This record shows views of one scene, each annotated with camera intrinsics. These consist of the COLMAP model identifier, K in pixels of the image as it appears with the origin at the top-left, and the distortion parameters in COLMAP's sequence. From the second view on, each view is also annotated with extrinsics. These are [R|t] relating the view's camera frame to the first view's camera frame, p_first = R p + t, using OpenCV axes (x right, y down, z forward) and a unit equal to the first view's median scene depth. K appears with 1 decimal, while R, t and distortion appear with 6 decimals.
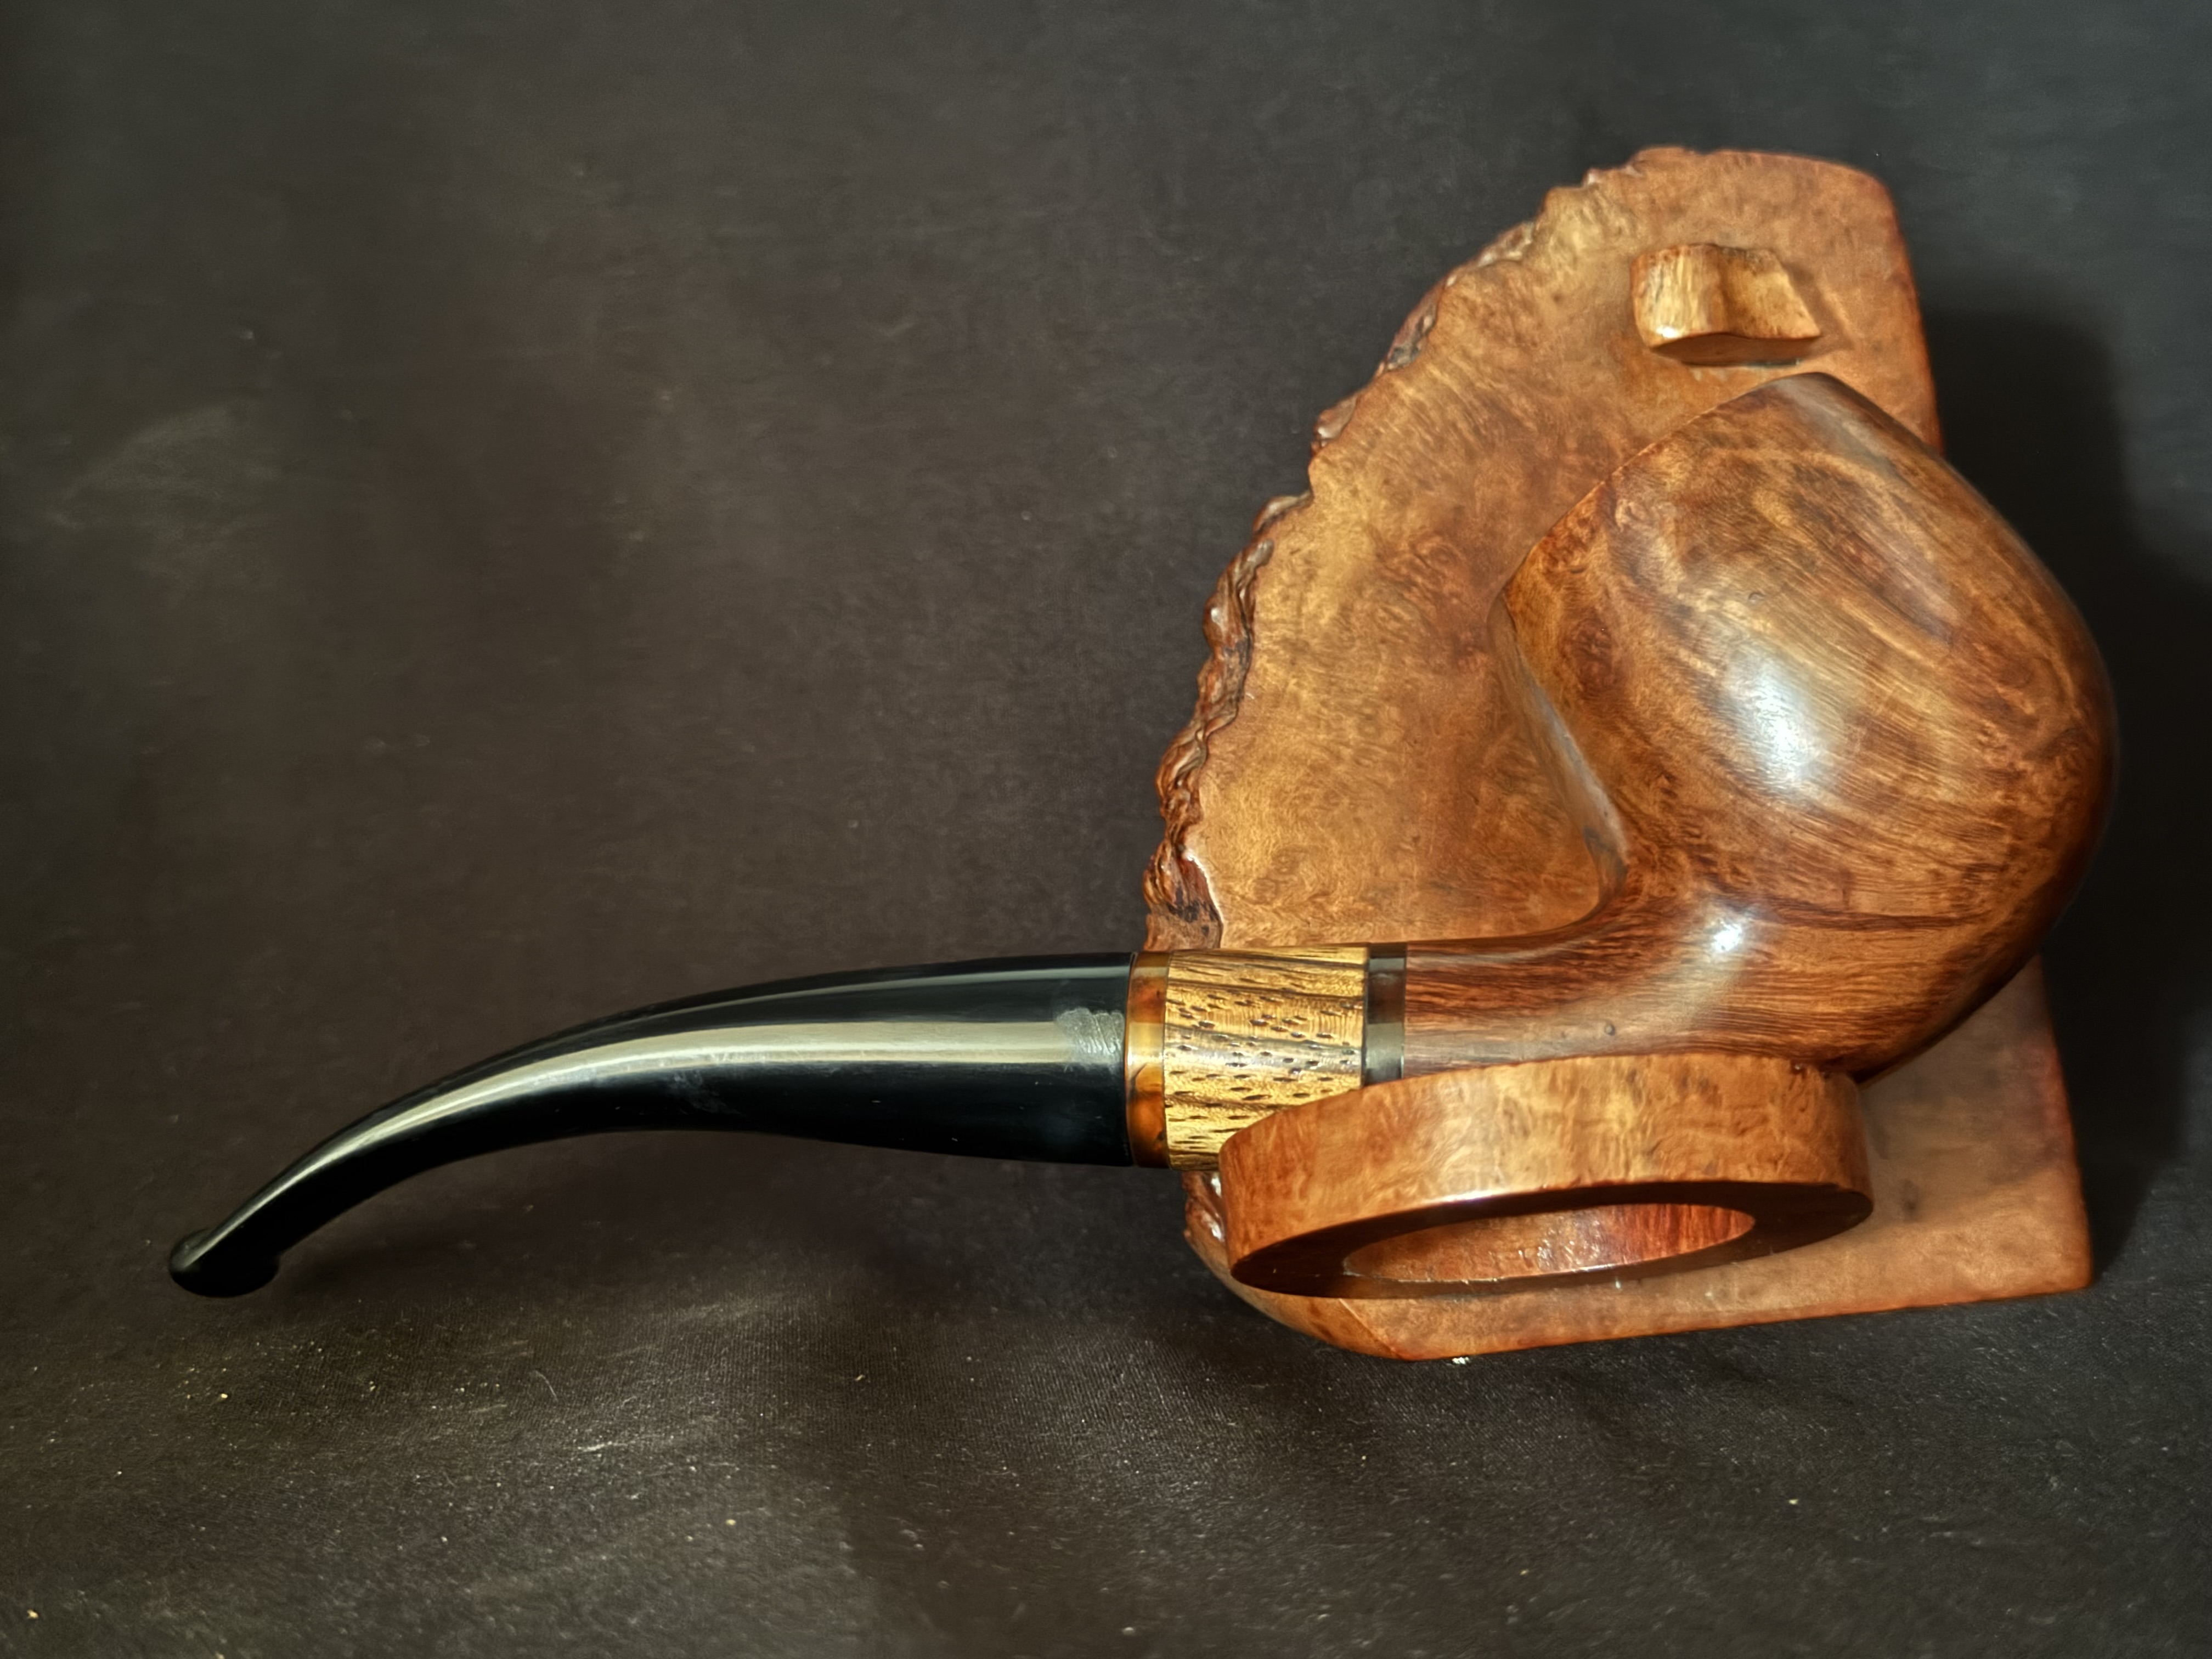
lens RADIAL K [[3427.0, 0, 1106.0], [0, 3427.0, 829.5], [0, 0, 1]] dist [0.126693, -0.127771]
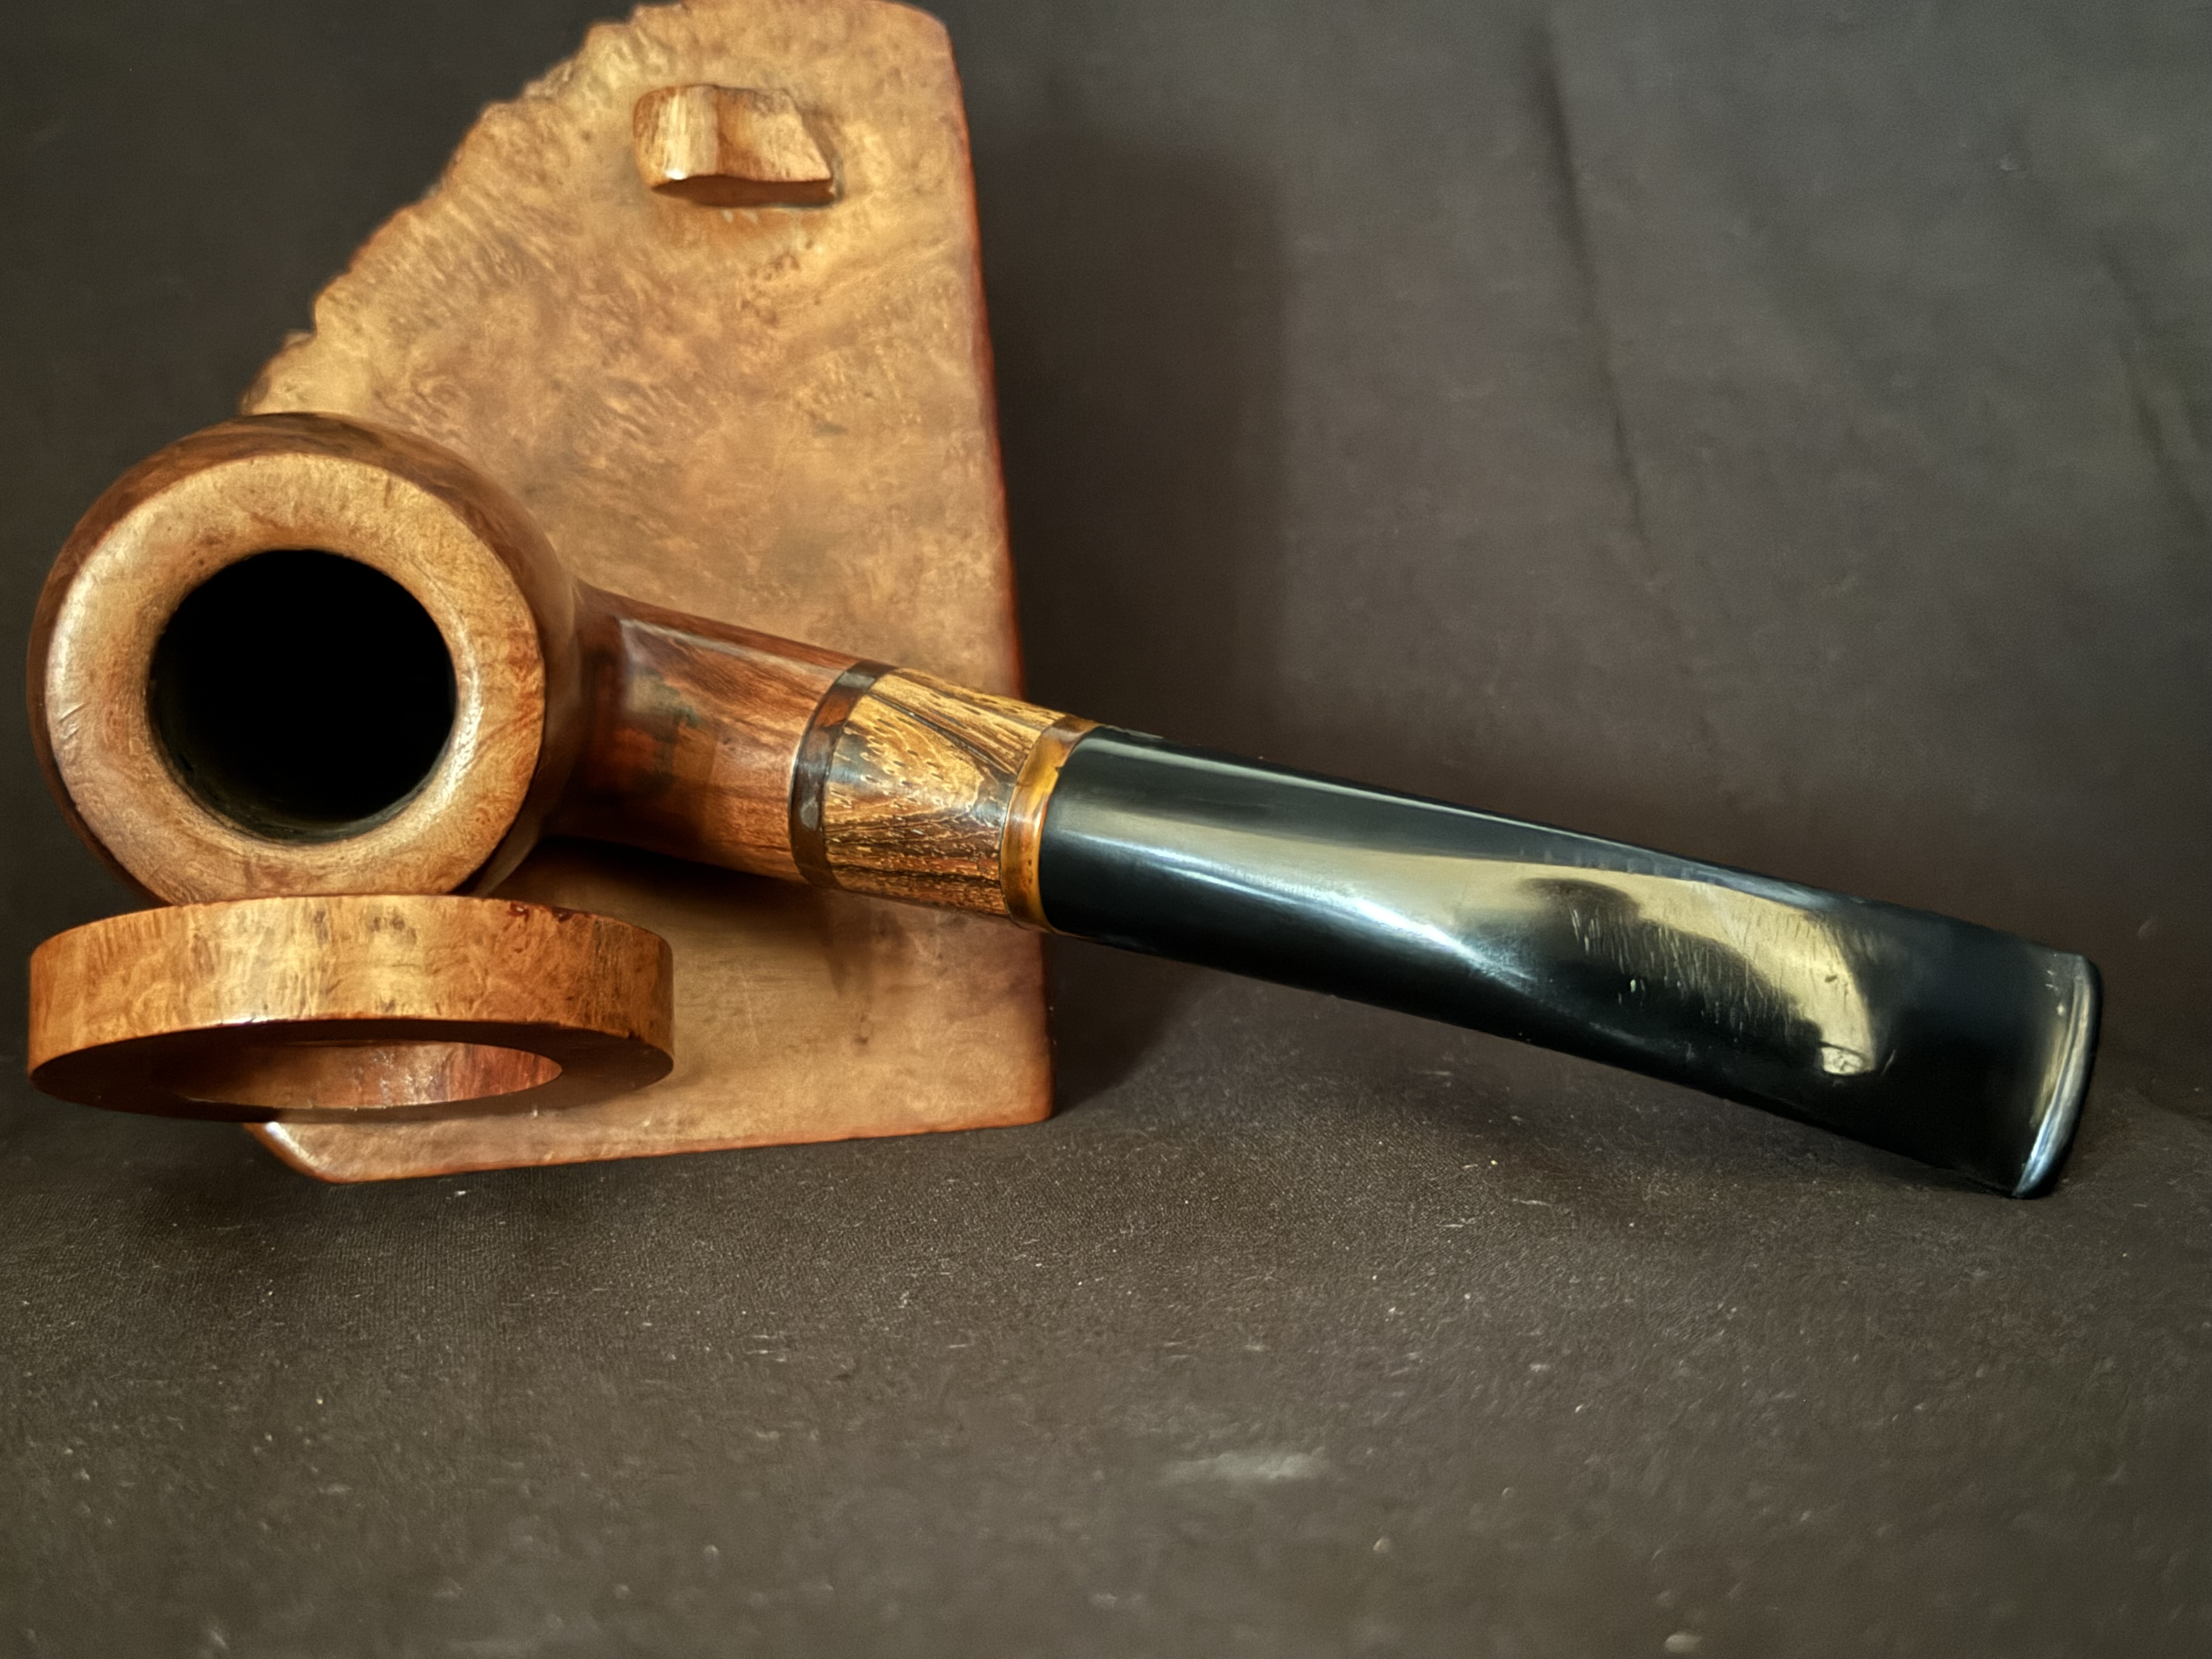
lens RADIAL K [[3427.0, 0, 1106.0], [0, 3427.0, 829.5], [0, 0, 1]] dist [0.126693, -0.127771]
pose [[0.997108, 0.015040, -0.074492, 0.372004], [-0.010622, 0.998180, 0.059363, -0.014253], [0.075249, -0.058400, 0.995453, -0.003884]]
